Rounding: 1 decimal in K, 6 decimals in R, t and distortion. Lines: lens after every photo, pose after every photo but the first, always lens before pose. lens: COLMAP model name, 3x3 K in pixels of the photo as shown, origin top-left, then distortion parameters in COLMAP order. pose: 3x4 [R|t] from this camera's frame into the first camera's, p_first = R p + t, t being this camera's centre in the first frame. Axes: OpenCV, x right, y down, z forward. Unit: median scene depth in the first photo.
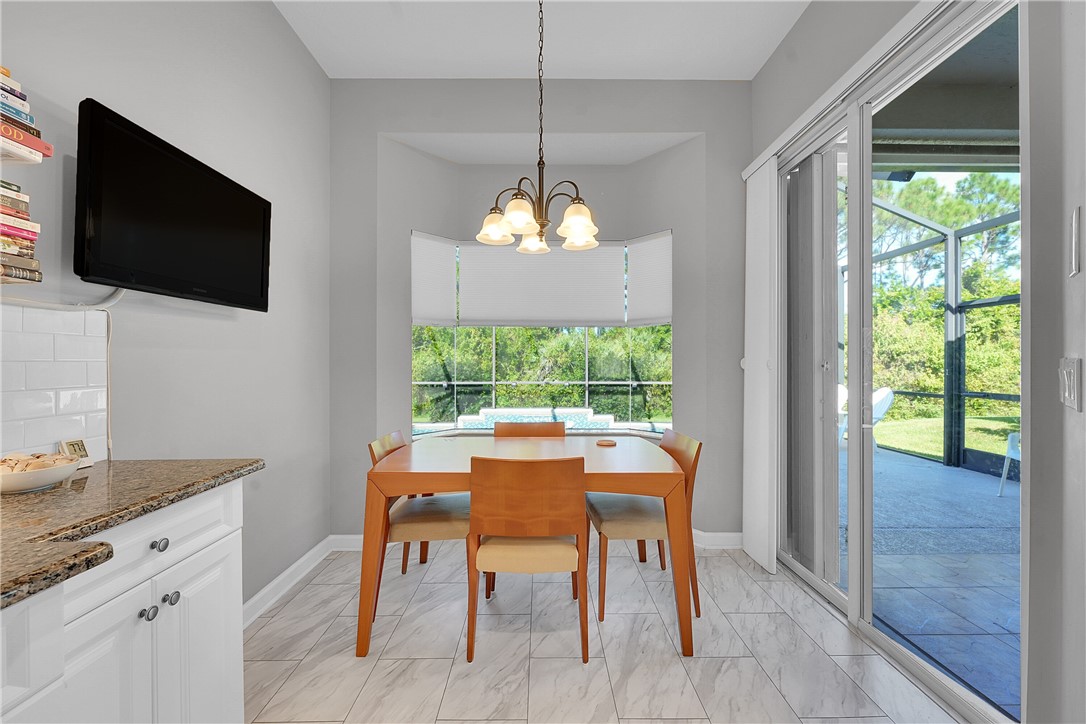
lens RADIAL K [[430.7, 0, 547.4], [0, 430.7, 361.5], [0, 0, 1]] dist [-0.000216, 0.000223]
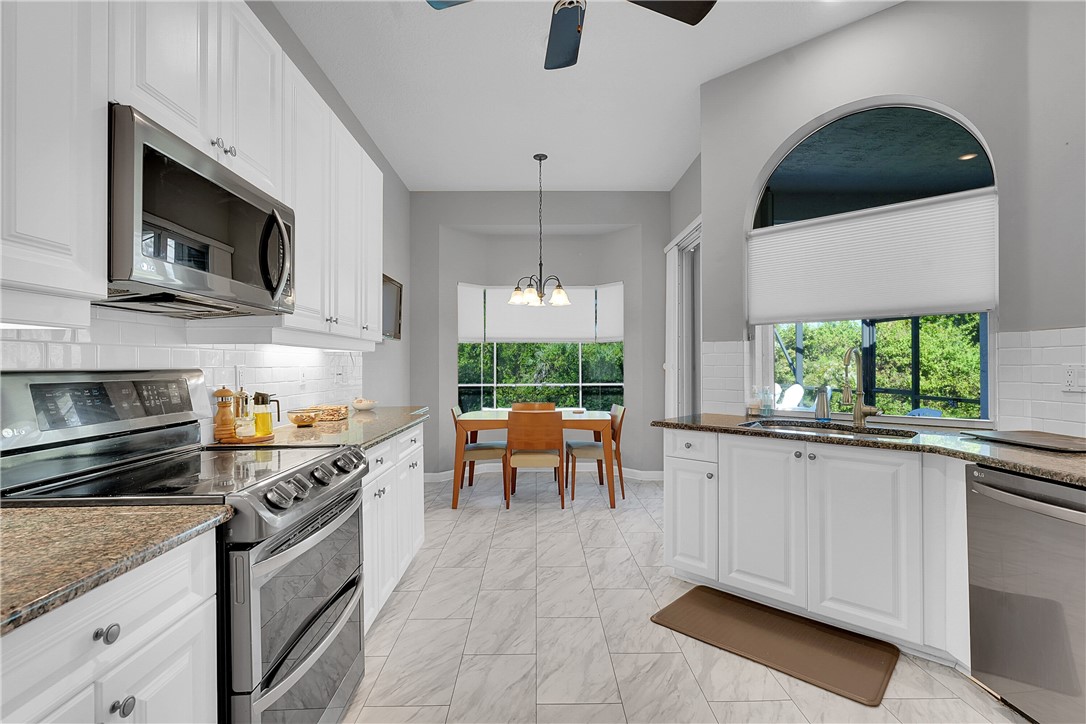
lens RADIAL K [[430.7, 0, 547.4], [0, 430.7, 361.5], [0, 0, 1]] dist [-0.000216, 0.000223]
pose [[0.999969, -0.002793, 0.007328, -0.000054], [0.002851, 0.999964, -0.007936, -0.000470], [-0.007305, 0.007957, 0.999942, -0.247319]]
